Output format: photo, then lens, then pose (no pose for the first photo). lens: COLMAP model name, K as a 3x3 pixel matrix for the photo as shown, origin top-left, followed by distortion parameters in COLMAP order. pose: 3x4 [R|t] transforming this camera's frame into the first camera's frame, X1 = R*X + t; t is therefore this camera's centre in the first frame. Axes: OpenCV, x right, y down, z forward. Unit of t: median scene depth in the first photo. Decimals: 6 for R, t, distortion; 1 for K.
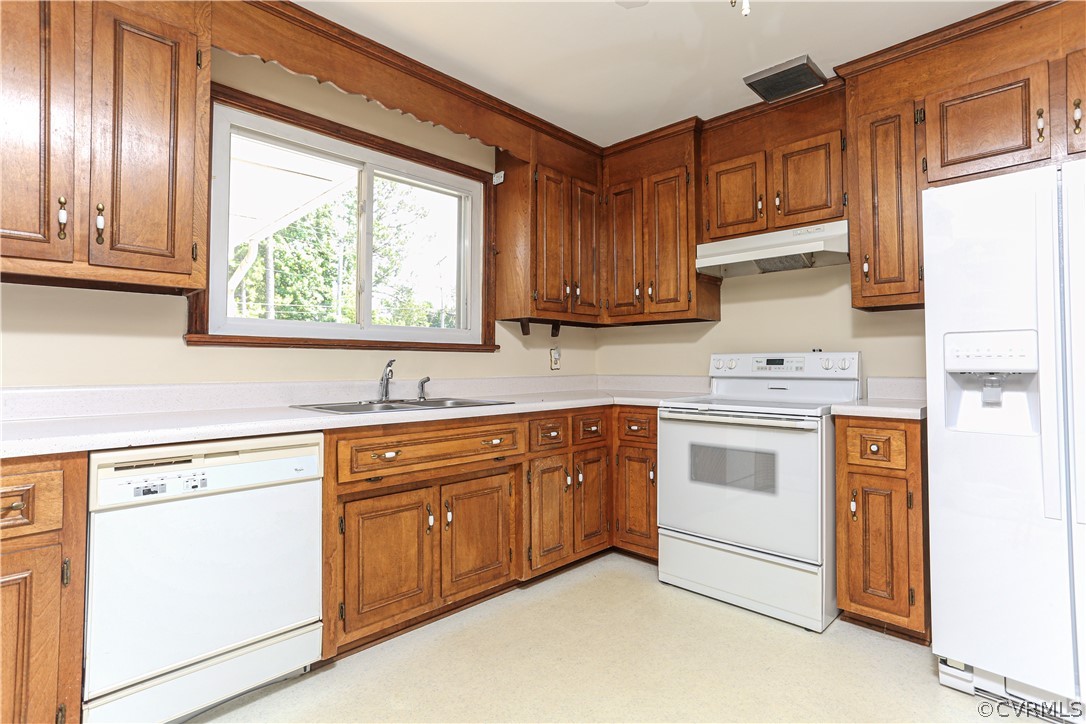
lens RADIAL K [[539.0, 0, 539.1], [0, 539.0, 350.5], [0, 0, 1]] dist [-0.022779, 0.027463]
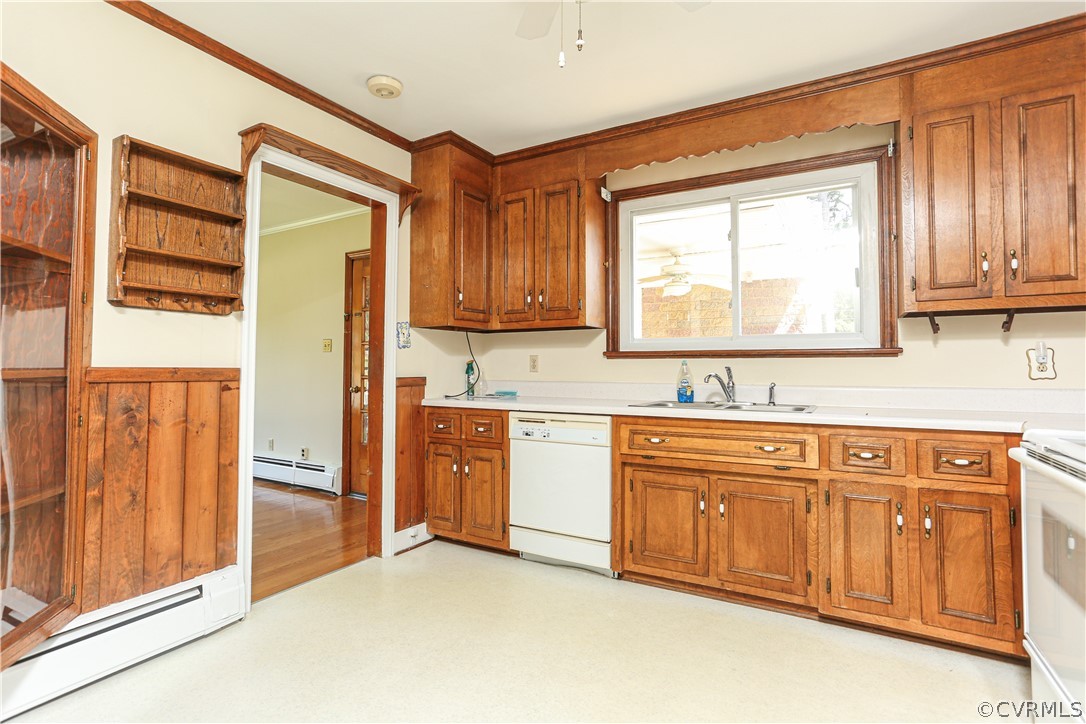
lens RADIAL K [[539.0, 0, 539.1], [0, 539.0, 350.5], [0, 0, 1]] dist [-0.022779, 0.027463]
pose [[0.255789, -0.033093, -0.966166, 0.809853], [0.022861, 0.999342, -0.028177, 0.007087], [0.966462, -0.014881, 0.256378, 0.356273]]
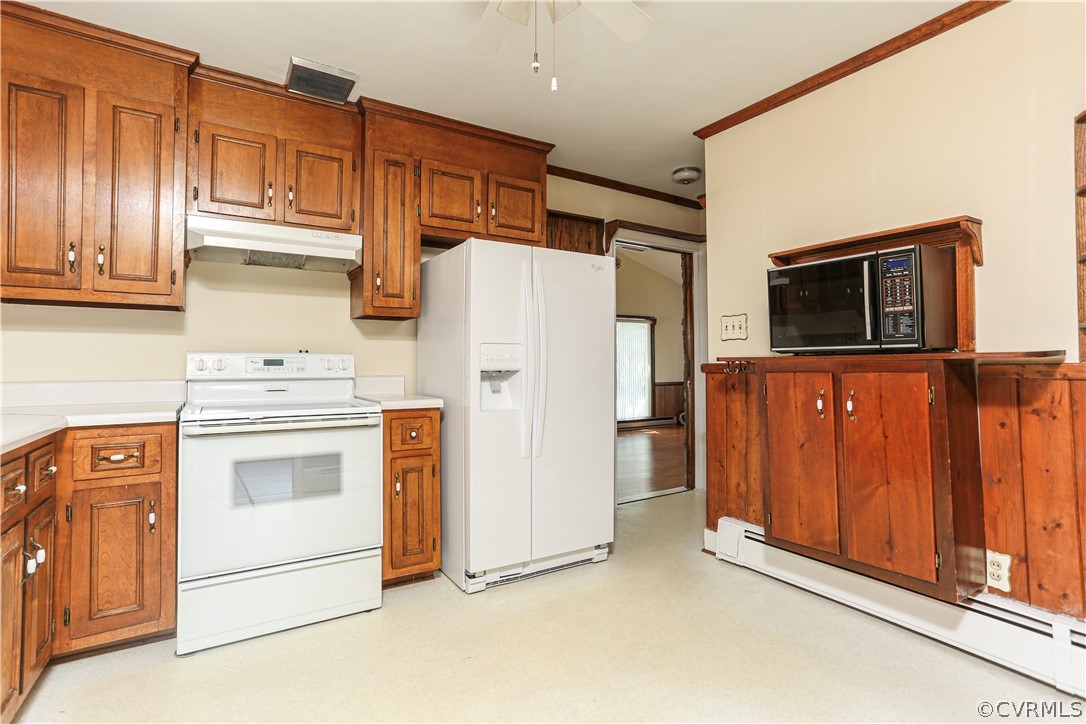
lens RADIAL K [[539.0, 0, 539.1], [0, 539.0, 350.5], [0, 0, 1]] dist [-0.022779, 0.027463]
pose [[0.241638, 0.027507, 0.969977, -0.453232], [-0.024843, 0.999446, -0.022154, 0.011997], [-0.970049, -0.018744, 0.242187, 0.398462]]
